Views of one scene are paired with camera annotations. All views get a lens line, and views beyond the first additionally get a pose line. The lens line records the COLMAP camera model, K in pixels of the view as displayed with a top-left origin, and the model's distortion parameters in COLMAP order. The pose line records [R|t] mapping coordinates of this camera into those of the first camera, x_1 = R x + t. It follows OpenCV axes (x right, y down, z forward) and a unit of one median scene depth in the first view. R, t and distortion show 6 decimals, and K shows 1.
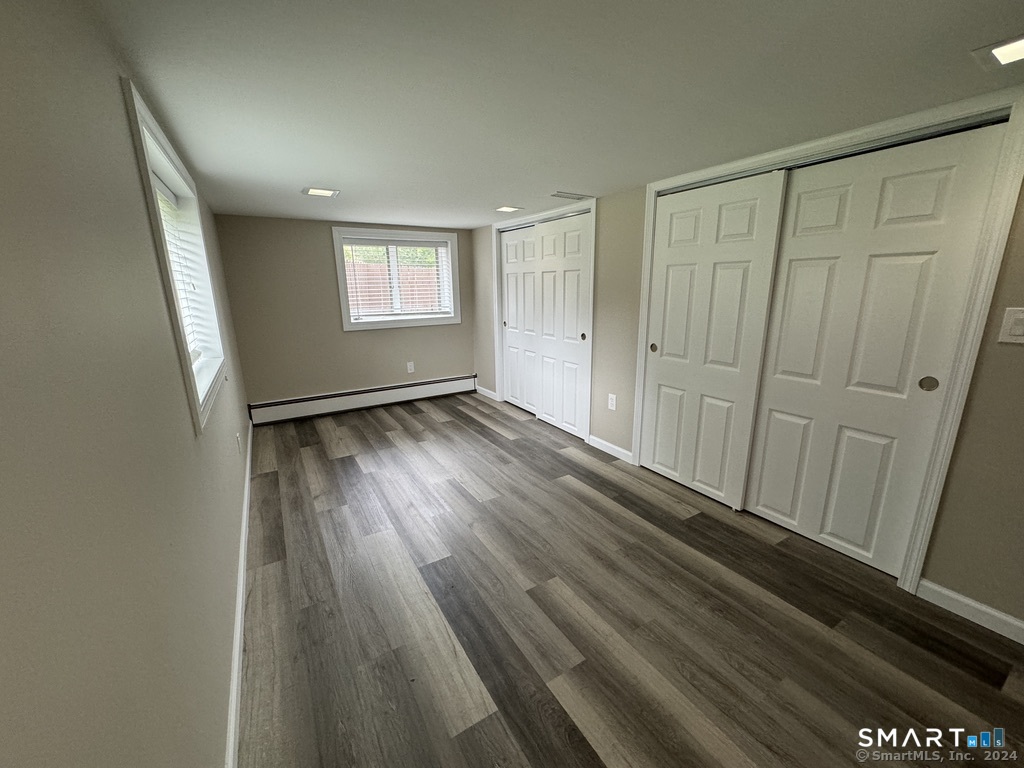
lens RADIAL K [[408.1, 0, 511.6], [0, 408.1, 383.1], [0, 0, 1]] dist [-0.003642, 0.000522]
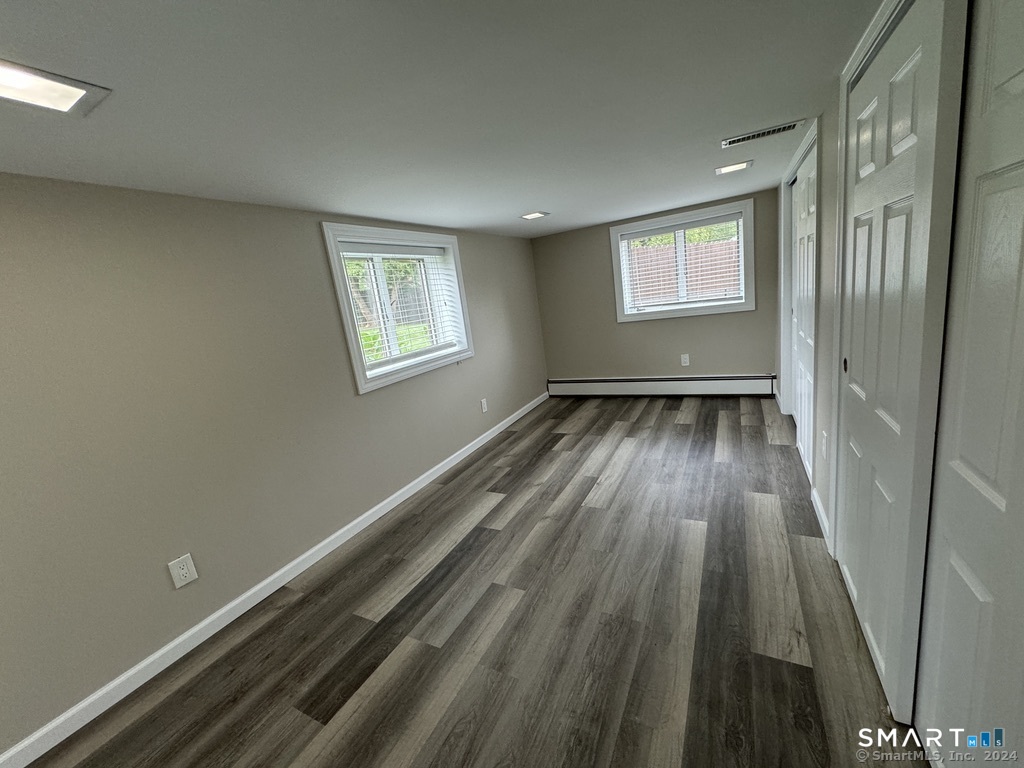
lens RADIAL K [[408.1, 0, 511.3], [0, 408.1, 382.6], [0, 0, 1]] dist [-0.003642, 0.000522]
pose [[0.510957, 0.123373, -0.850707, 0.436087], [-0.076852, 0.992240, 0.097740, -0.060344], [0.856164, 0.015438, 0.516473, 0.226374]]
